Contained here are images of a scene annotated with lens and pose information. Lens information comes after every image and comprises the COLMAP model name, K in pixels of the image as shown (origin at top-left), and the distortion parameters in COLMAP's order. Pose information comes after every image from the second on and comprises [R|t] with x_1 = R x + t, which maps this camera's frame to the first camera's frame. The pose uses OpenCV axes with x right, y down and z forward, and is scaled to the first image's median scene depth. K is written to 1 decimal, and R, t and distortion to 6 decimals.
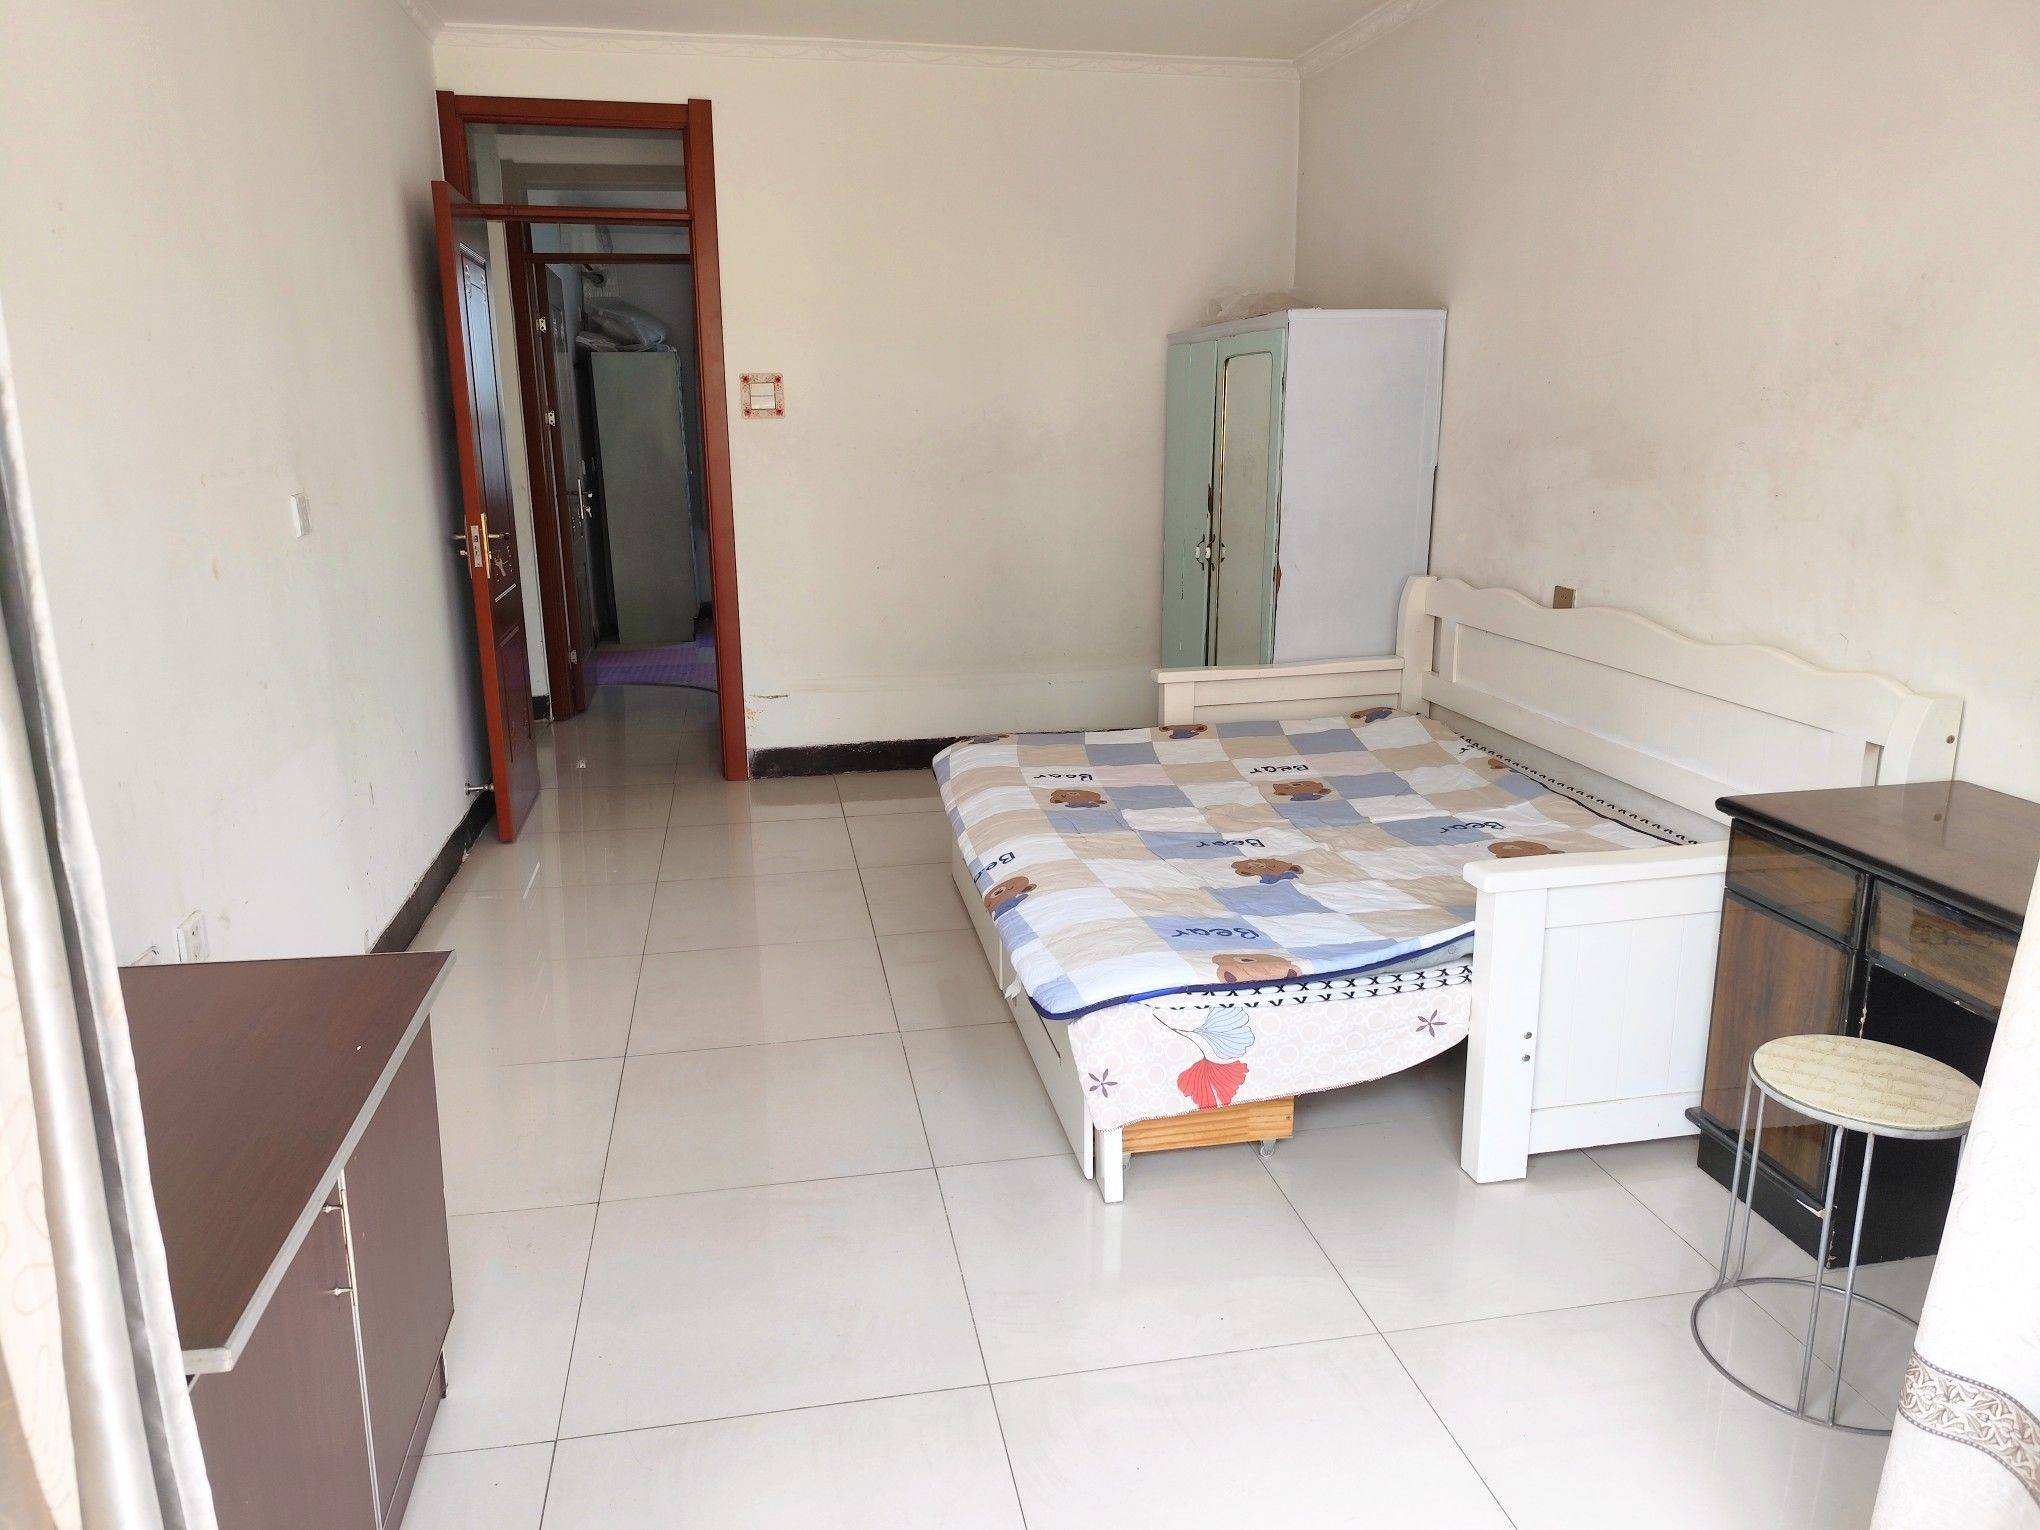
lens RADIAL K [[1389.5, 0, 1025.7], [0, 1389.5, 776.7], [0, 0, 1]] dist [0.038656, -0.050191]
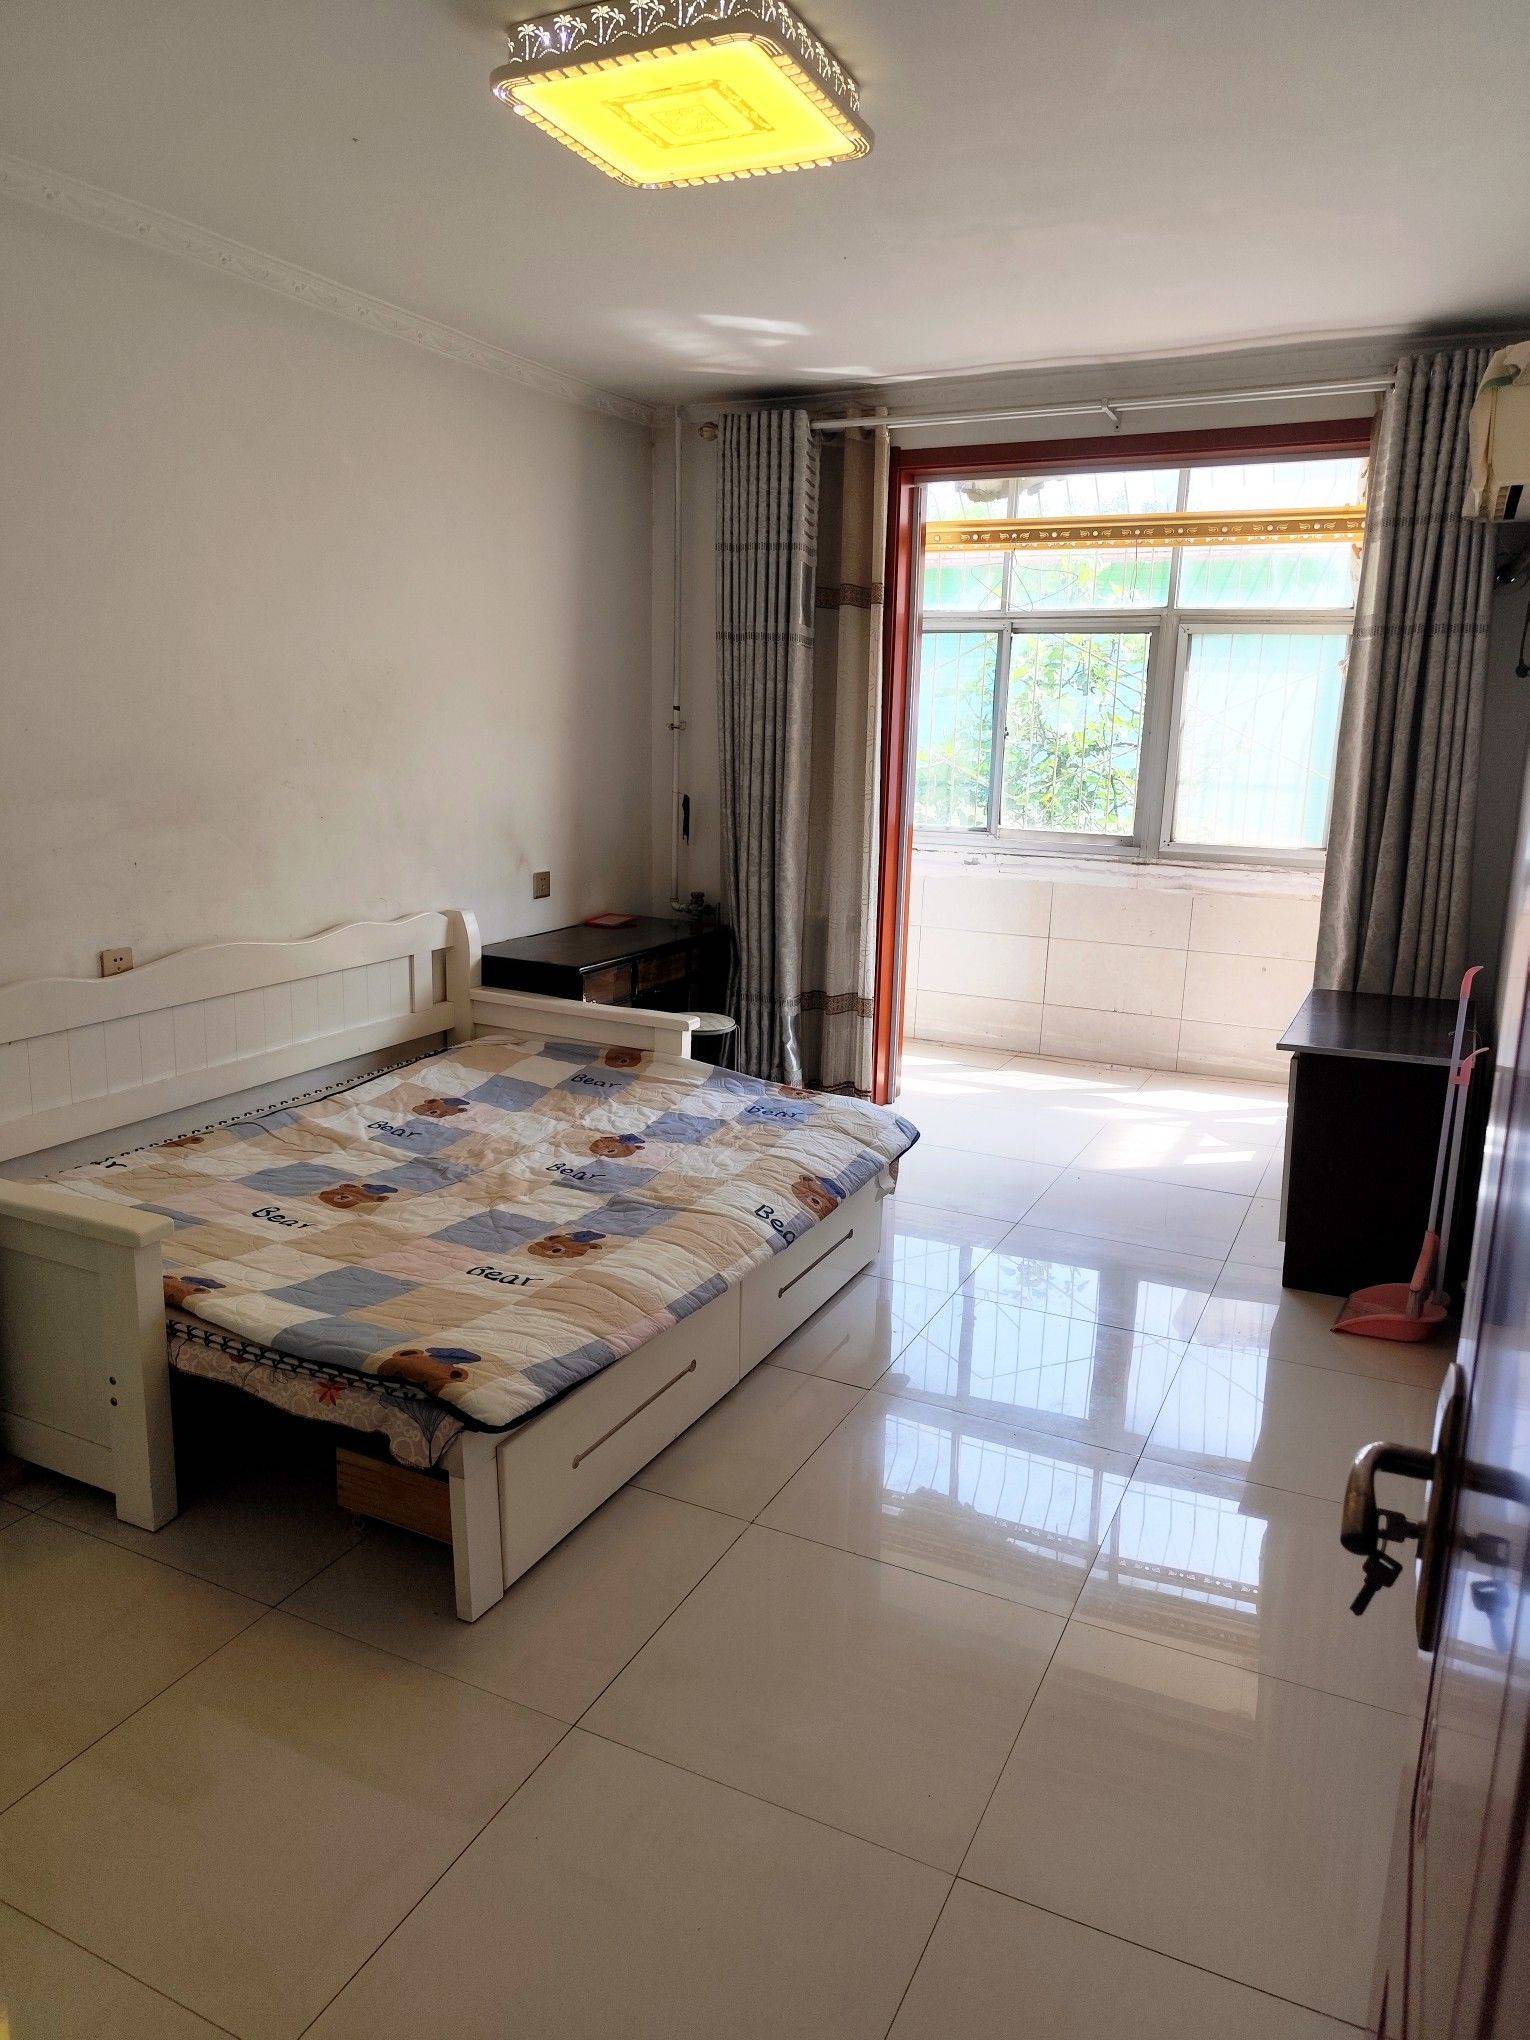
lens RADIAL K [[1389.5, 0, 750.0], [0, 1389.5, 1015.6], [0, 0, 1]] dist [0.038656, -0.050191]
pose [[-0.792340, -0.141288, 0.593494, -0.553502], [0.135974, 0.907446, 0.397558, -0.449389], [-0.594734, 0.395701, -0.699795, 1.569201]]
